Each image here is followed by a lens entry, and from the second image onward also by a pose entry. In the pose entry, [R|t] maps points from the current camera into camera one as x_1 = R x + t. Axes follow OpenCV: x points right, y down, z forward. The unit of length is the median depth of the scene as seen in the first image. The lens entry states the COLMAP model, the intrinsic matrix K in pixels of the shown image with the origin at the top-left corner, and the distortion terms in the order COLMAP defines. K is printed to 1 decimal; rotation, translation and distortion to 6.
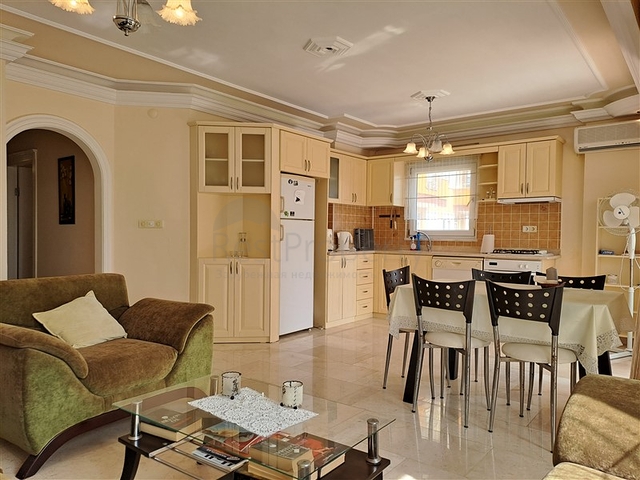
lens RADIAL K [[472.5, 0, 316.2], [0, 472.5, 243.9], [0, 0, 1]] dist [0.085200, -0.102700]
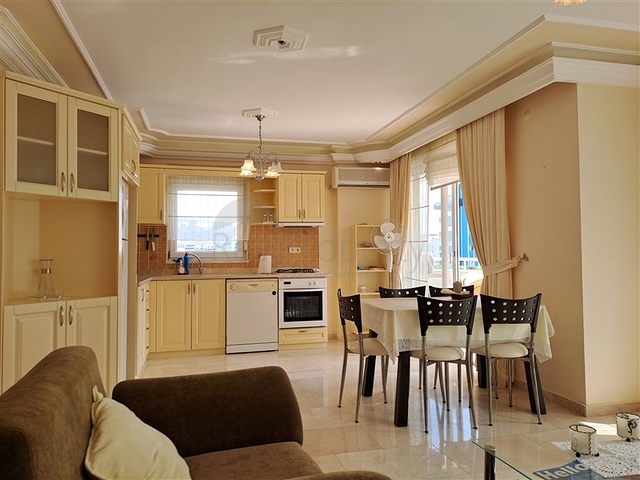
lens RADIAL K [[472.5, 0, 316.2], [0, 472.5, 243.9], [0, 0, 1]] dist [0.085200, -0.102700]
pose [[0.616119, 0.004408, 0.787640, -0.417527], [0.027585, 0.999250, -0.027170, -0.015373], [-0.787170, 0.038467, 0.615536, 0.296328]]
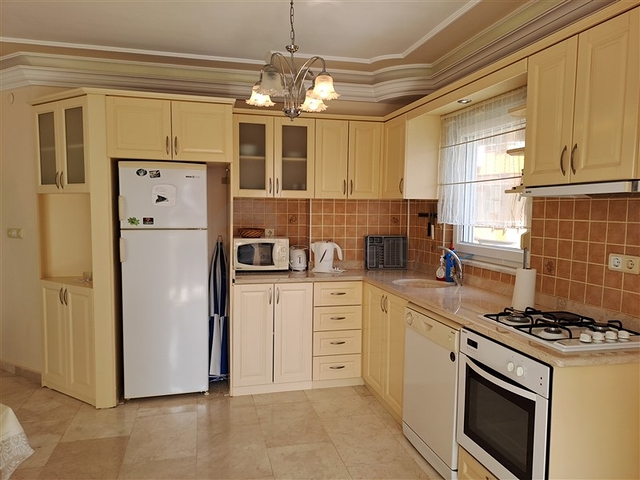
lens RADIAL K [[472.5, 0, 316.2], [0, 472.5, 243.9], [0, 0, 1]] dist [0.085200, -0.102700]
pose [[0.786363, 0.045671, -0.616074, 0.516430], [-0.016086, 0.998439, 0.053483, -0.066855], [0.617555, -0.032147, 0.785871, 0.581677]]
